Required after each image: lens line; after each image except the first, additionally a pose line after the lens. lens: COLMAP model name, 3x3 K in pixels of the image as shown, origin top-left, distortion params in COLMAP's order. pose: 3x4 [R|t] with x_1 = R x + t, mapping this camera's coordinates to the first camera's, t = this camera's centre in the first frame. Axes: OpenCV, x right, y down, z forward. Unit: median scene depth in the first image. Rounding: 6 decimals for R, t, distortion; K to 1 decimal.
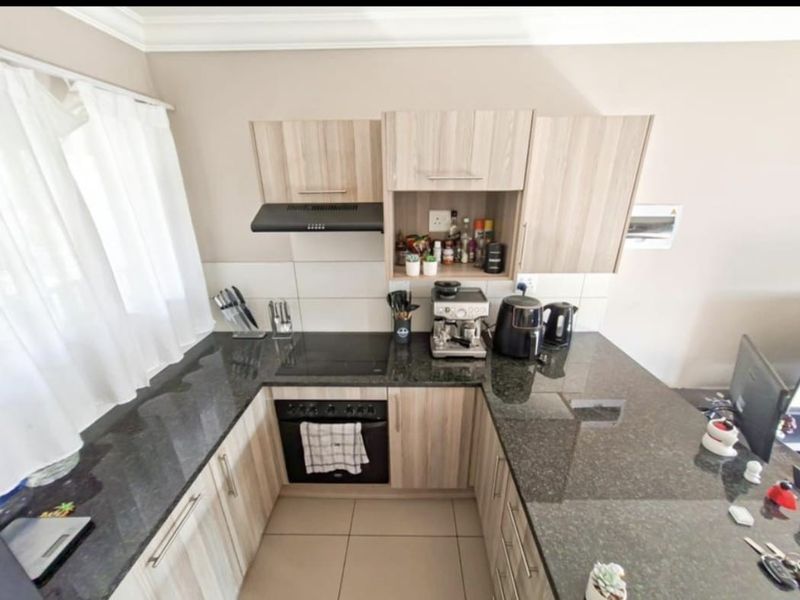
lens RADIAL K [[324.7, 0, 403.6], [0, 324.7, 308.7], [0, 0, 1]] dist [-0.003064, -0.000029]
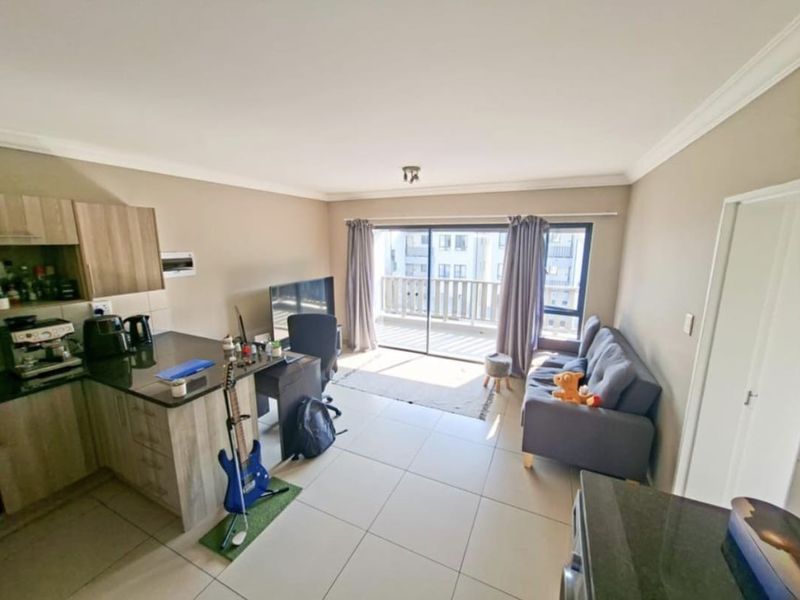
lens RADIAL K [[317.4, 0, 405.4], [0, 317.4, 296.7], [0, 0, 1]] dist [0.001236, 0.000295]
pose [[0.404295, -0.153846, 0.901597, -0.354166], [0.326598, 0.945047, 0.014808, 0.311407], [-0.854330, 0.288473, 0.432323, -0.798384]]
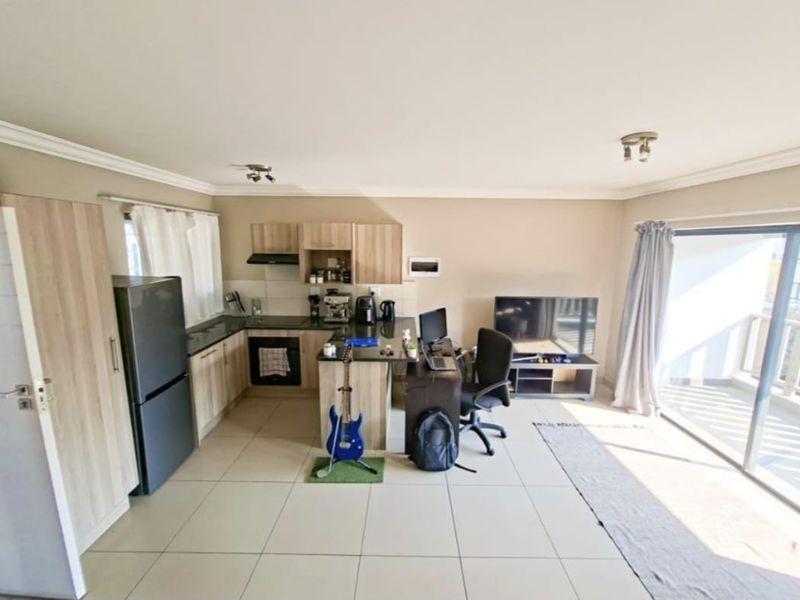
lens RADIAL K [[328.4, 0, 408.6], [0, 328.4, 293.2], [0, 0, 1]] dist [-0.000468, -0.000073]
pose [[0.999634, 0.016456, 0.021470, 0.622411], [-0.011404, 0.976074, -0.217141, 0.444138], [-0.024529, 0.216817, 0.975904, -1.243469]]
